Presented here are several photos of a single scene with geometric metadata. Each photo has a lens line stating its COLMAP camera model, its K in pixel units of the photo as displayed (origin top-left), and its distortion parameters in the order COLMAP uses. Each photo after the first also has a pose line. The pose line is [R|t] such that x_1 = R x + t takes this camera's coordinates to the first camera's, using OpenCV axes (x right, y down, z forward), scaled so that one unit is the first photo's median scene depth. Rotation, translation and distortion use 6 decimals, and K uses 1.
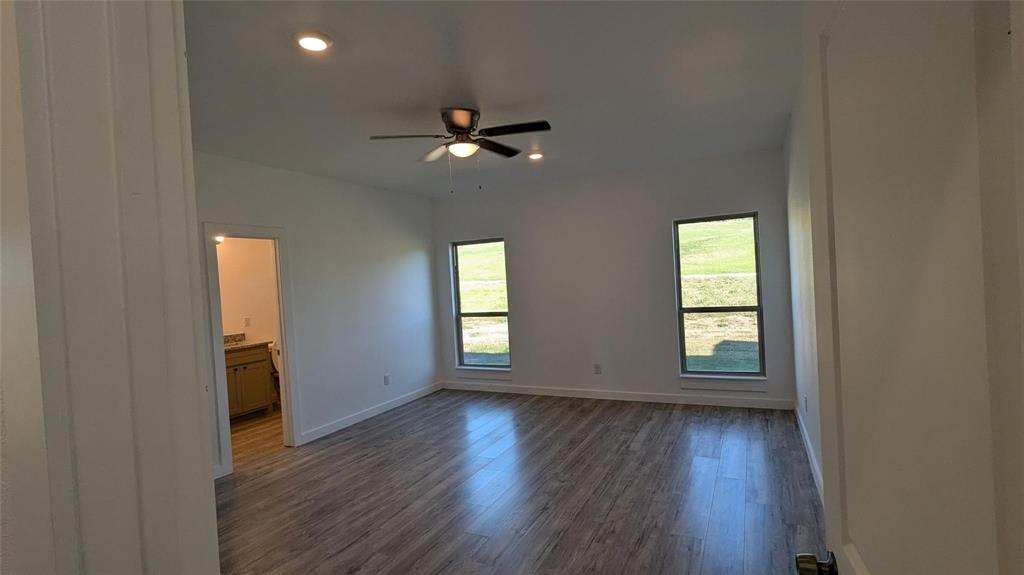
lens RADIAL K [[482.4, 0, 512.0], [0, 482.4, 287.5], [0, 0, 1]] dist [-0.000464, -0.000090]
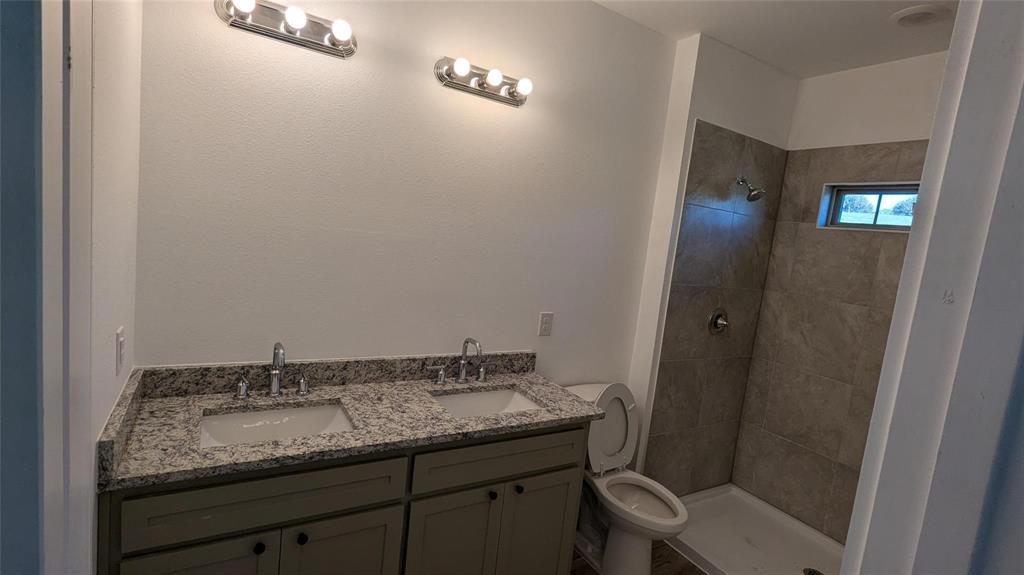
lens RADIAL K [[482.4, 0, 512.0], [0, 482.4, 287.5], [0, 0, 1]] dist [-0.000464, -0.000090]
pose [[0.832098, 0.216390, -0.510674, -0.551226], [-0.171249, 0.976000, 0.134530, -0.004659], [0.527529, -0.024489, 0.849184, 0.953071]]
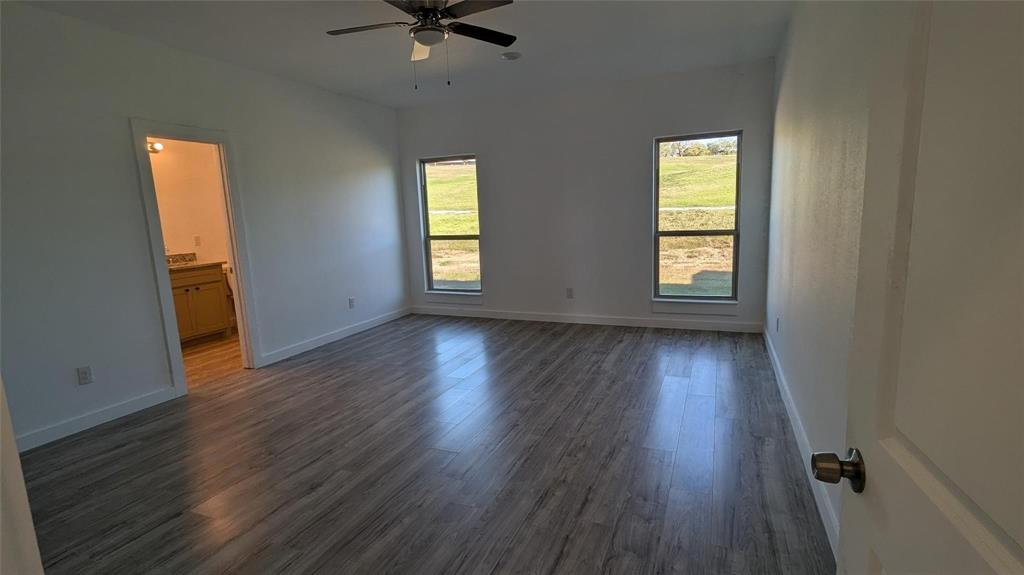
lens RADIAL K [[479.3, 0, 514.2], [0, 479.3, 288.6], [0, 0, 1]] dist [-0.001333, -0.000416]
pose [[0.997802, 0.010220, 0.065467, -0.000331], [-0.019040, 0.990587, 0.135555, 0.037258], [-0.063466, -0.136504, 0.988605, 0.054619]]
